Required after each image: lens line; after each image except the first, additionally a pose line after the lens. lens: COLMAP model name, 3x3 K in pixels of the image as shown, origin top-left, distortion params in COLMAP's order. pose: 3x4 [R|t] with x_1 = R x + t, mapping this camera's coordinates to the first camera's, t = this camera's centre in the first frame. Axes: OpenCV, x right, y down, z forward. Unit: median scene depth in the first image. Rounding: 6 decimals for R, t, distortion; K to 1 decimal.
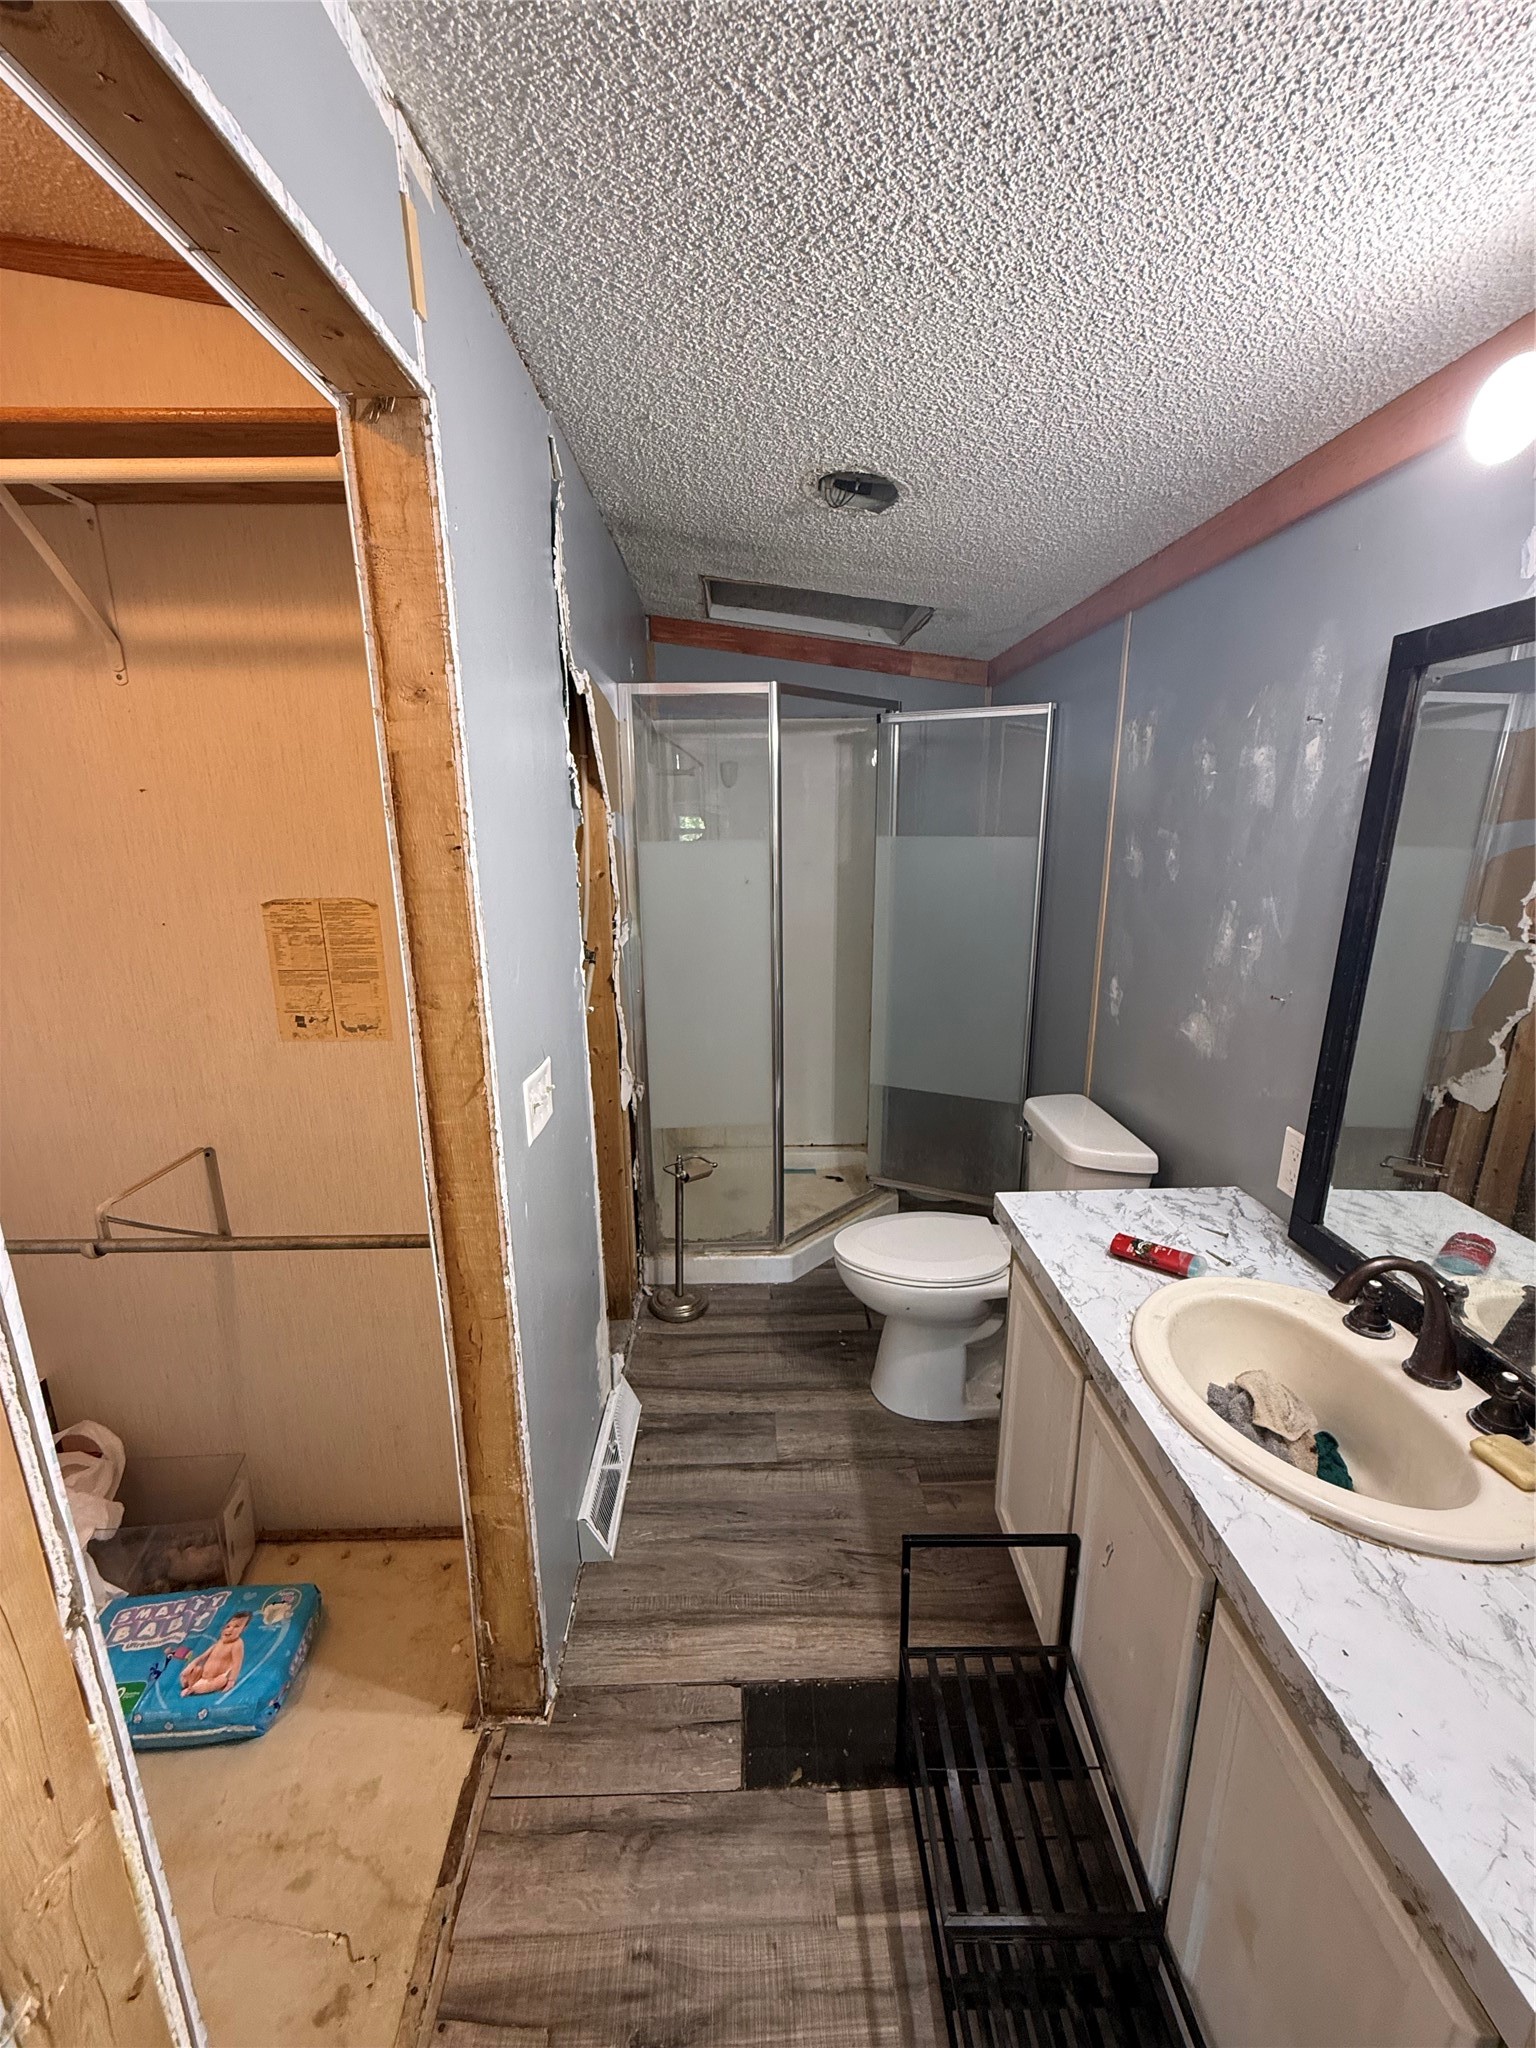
lens RADIAL K [[820.8, 0, 766.5], [0, 820.8, 1017.9], [0, 0, 1]] dist [-0.001042, 0.000099]
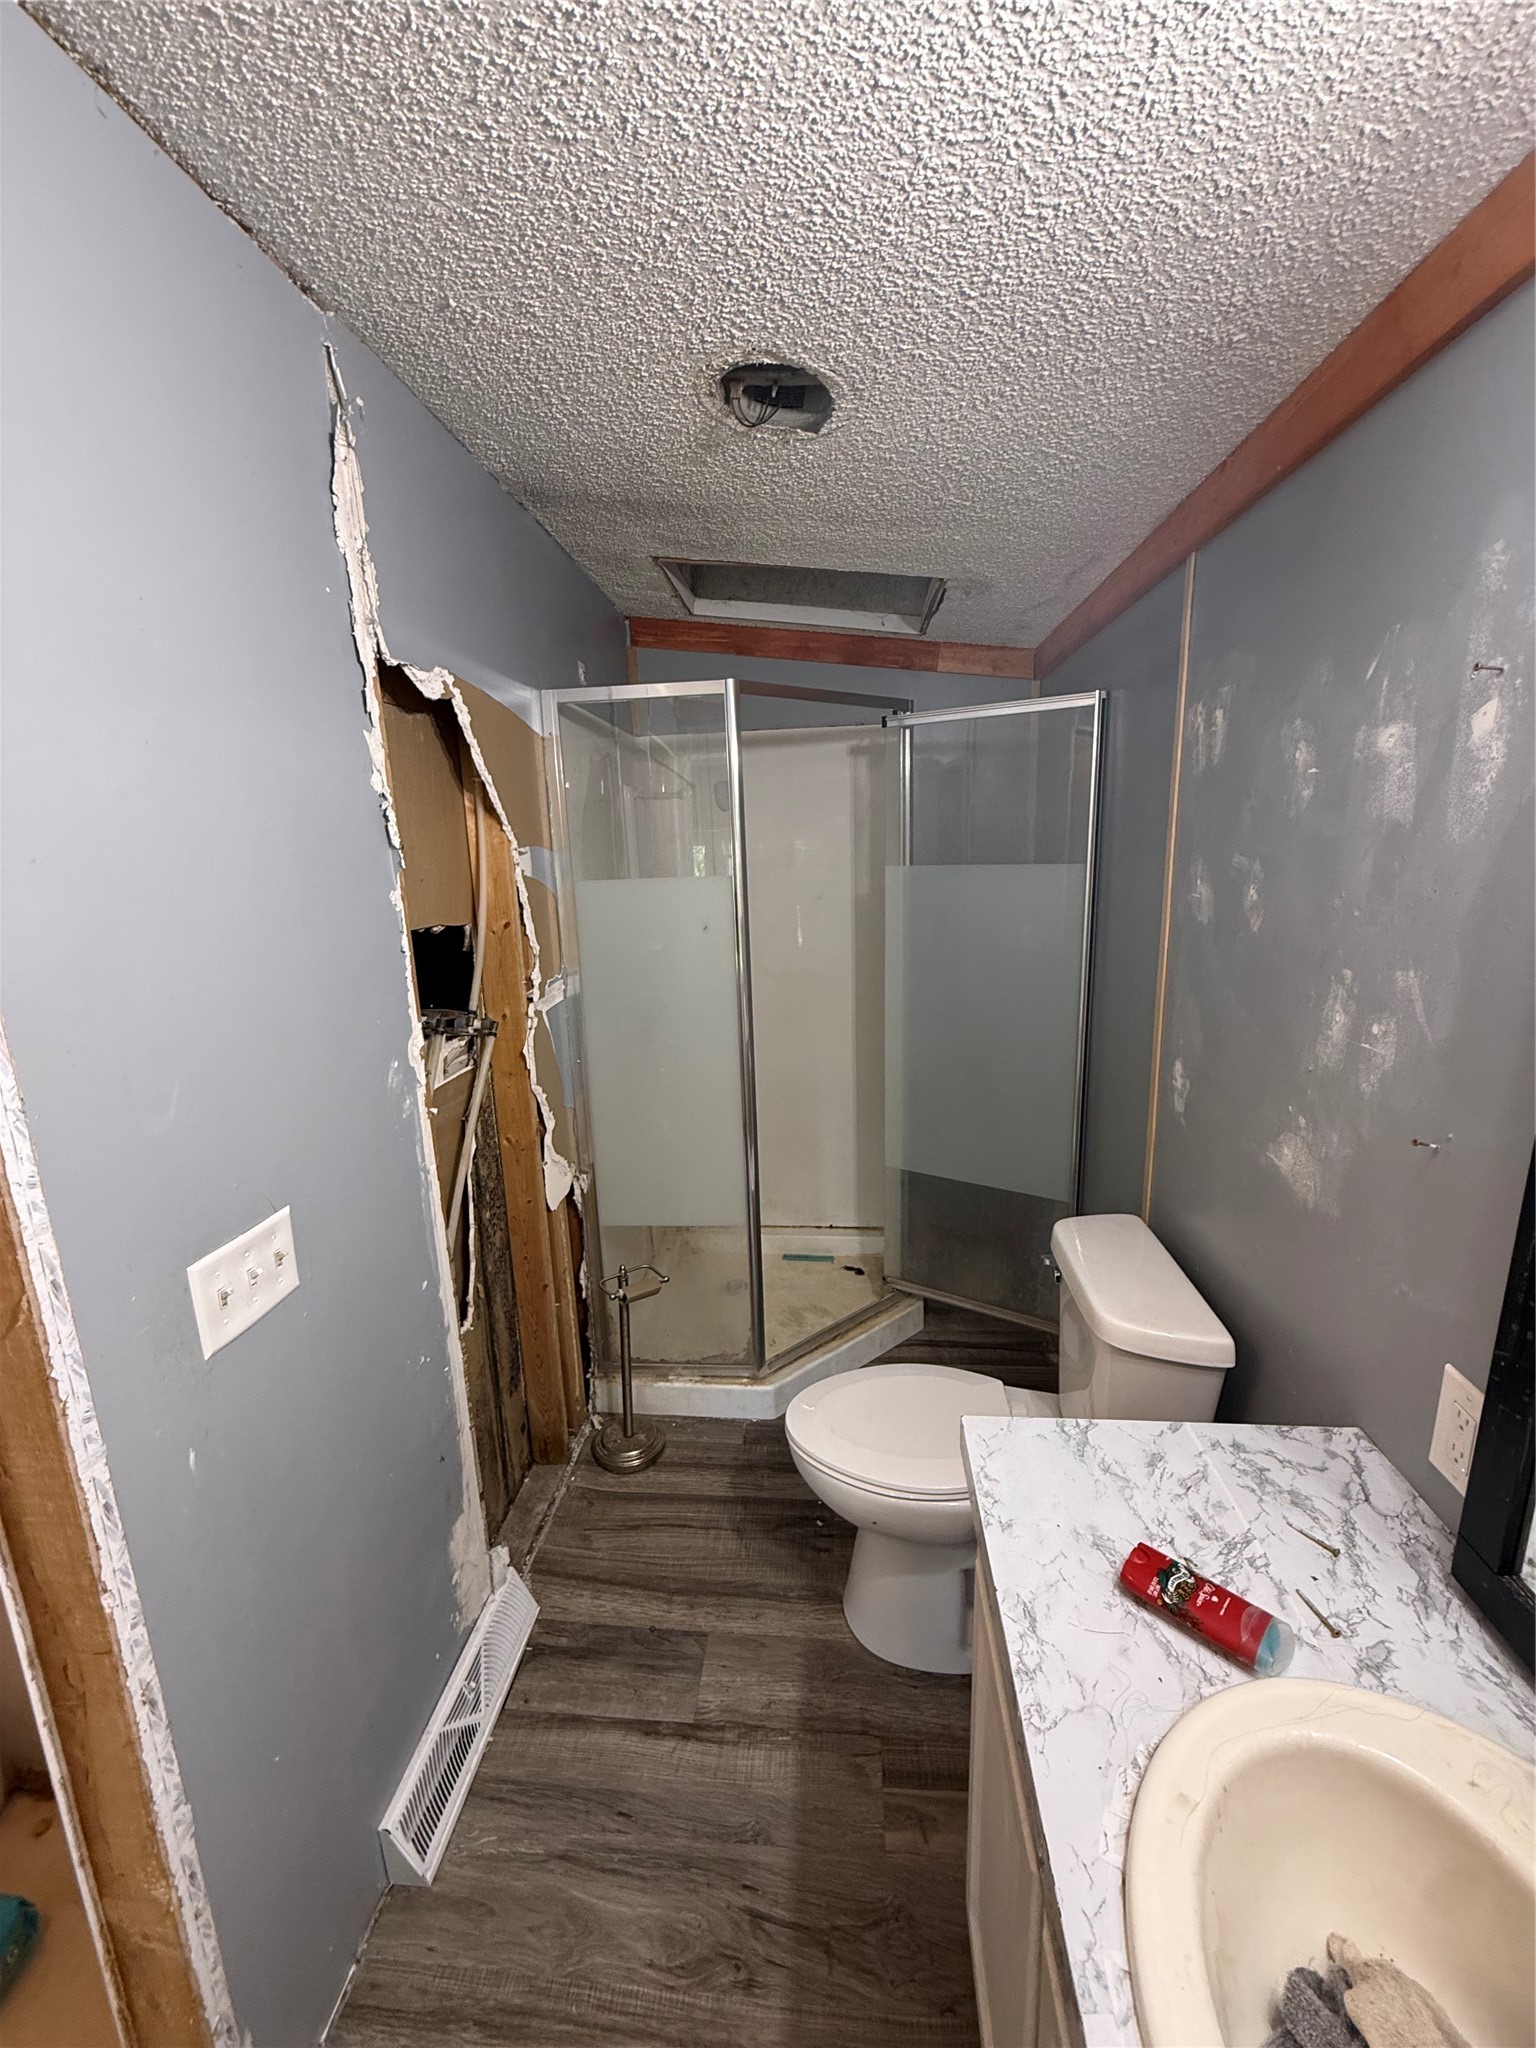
lens RADIAL K [[820.8, 0, 765.1], [0, 820.8, 1016.9], [0, 0, 1]] dist [-0.001042, 0.000099]
pose [[0.992521, 0.001277, -0.122065, 0.204111], [-0.004382, 0.999674, -0.025171, -0.089777], [0.121993, 0.025518, 0.992203, 0.323708]]
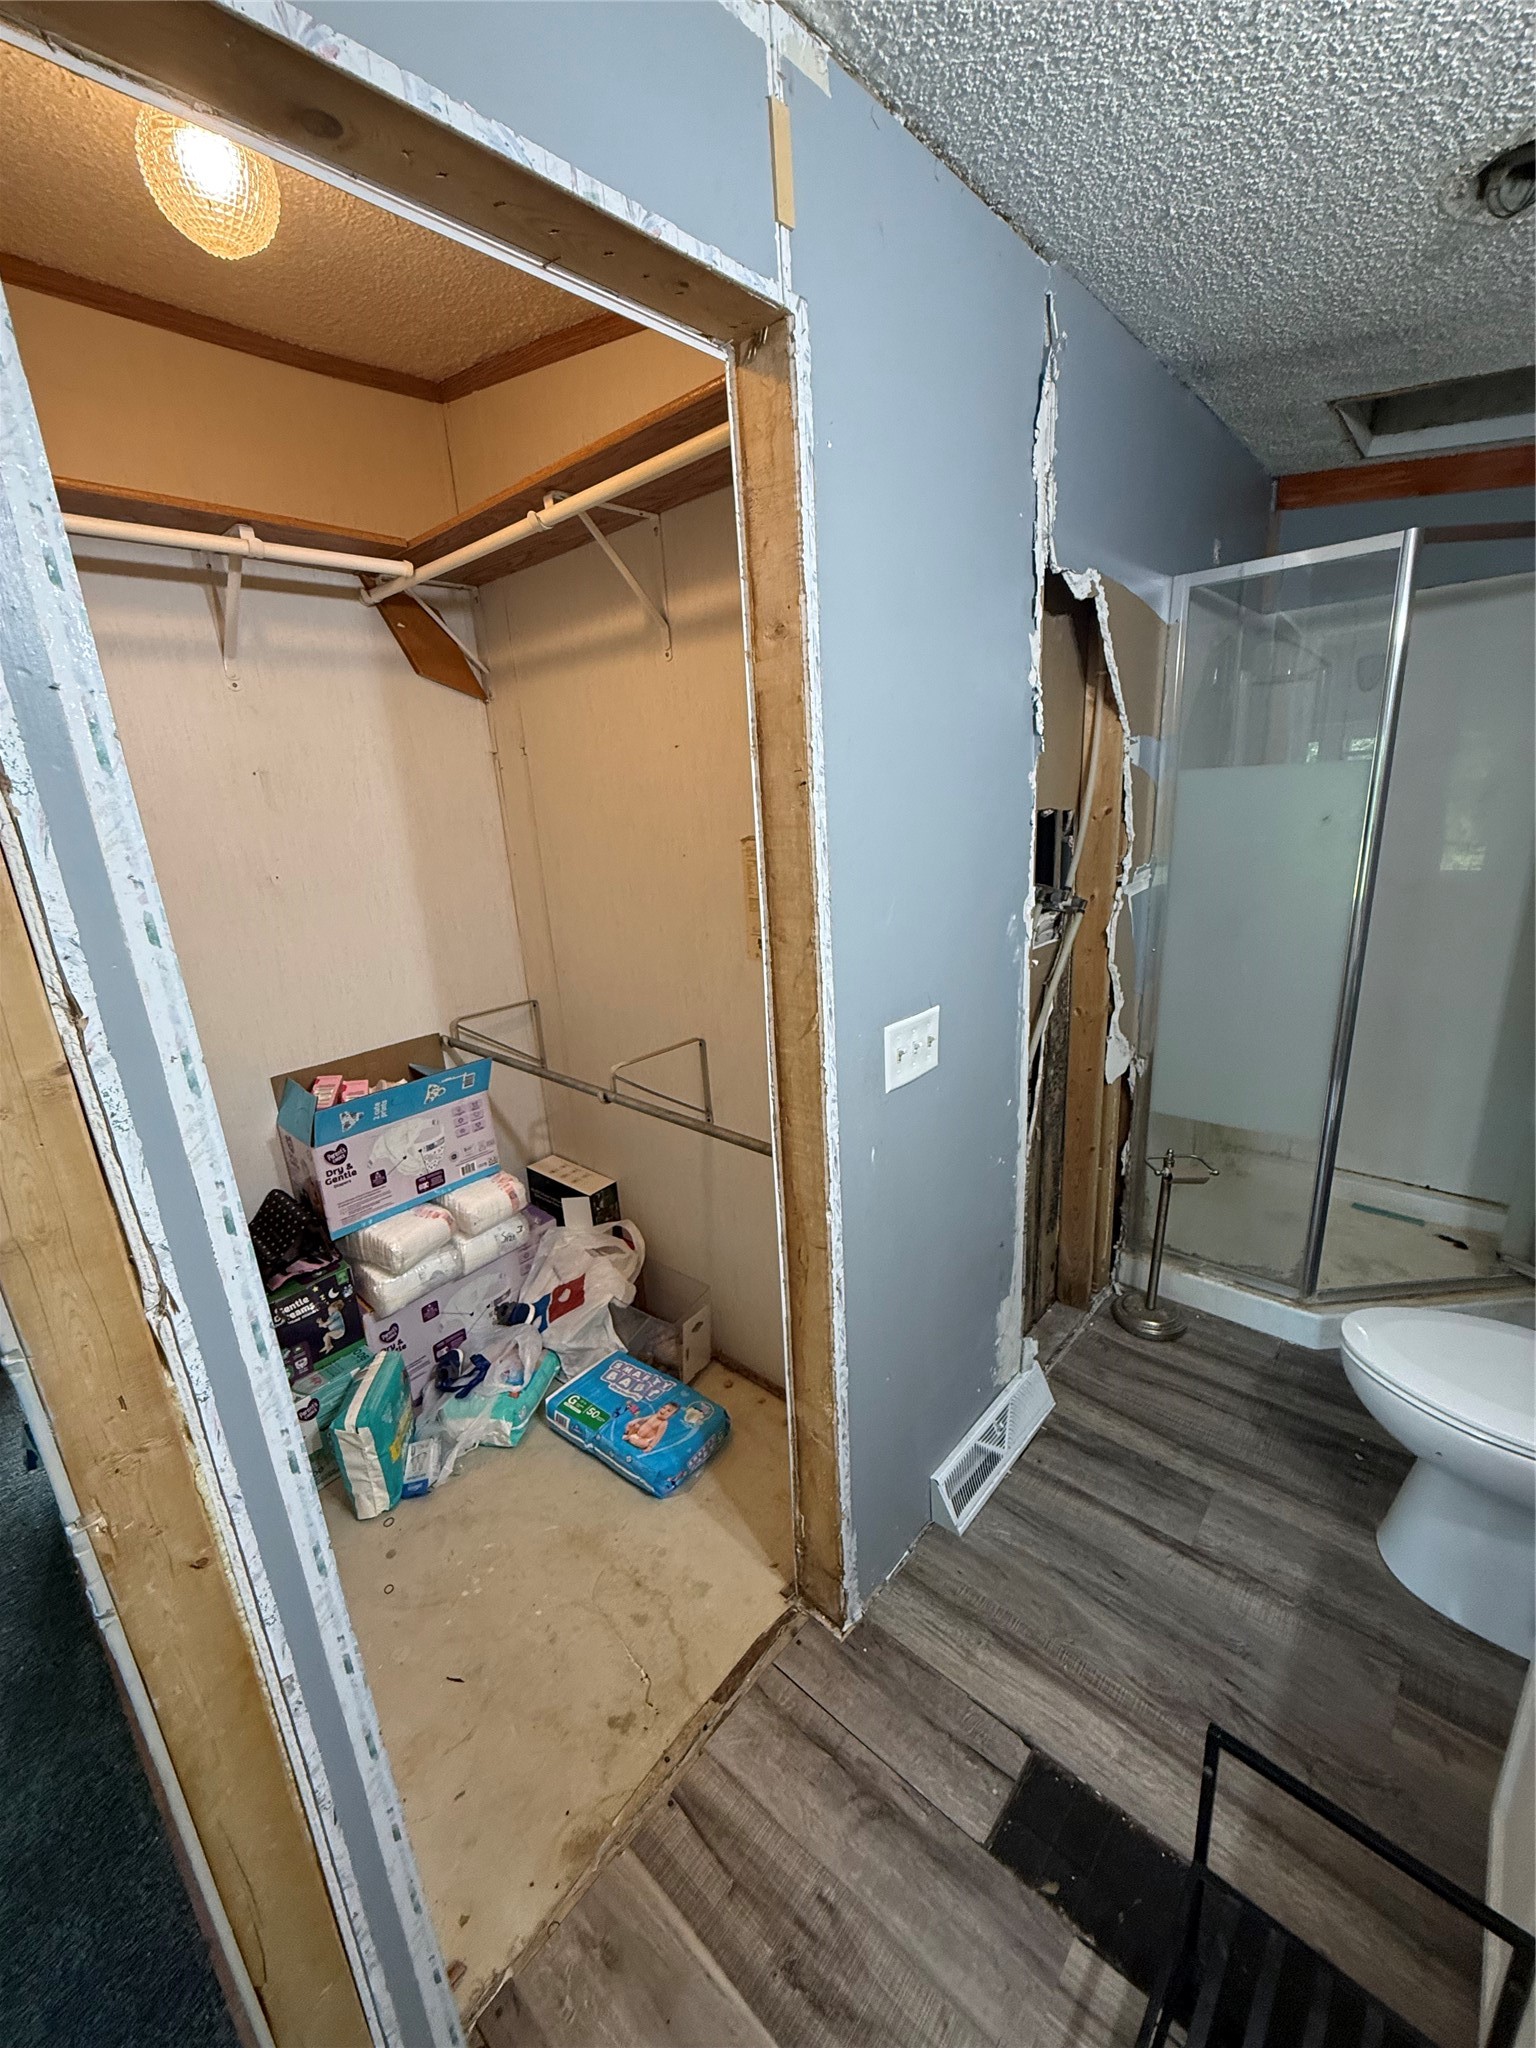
lens RADIAL K [[820.8, 0, 756.4], [0, 820.8, 1018.3], [0, 0, 1]] dist [-0.001042, 0.000099]
pose [[0.723340, 0.156255, -0.672580, 0.203451], [-0.109518, 0.987691, 0.111679, -0.019514], [0.681752, -0.007122, 0.731549, 0.150084]]
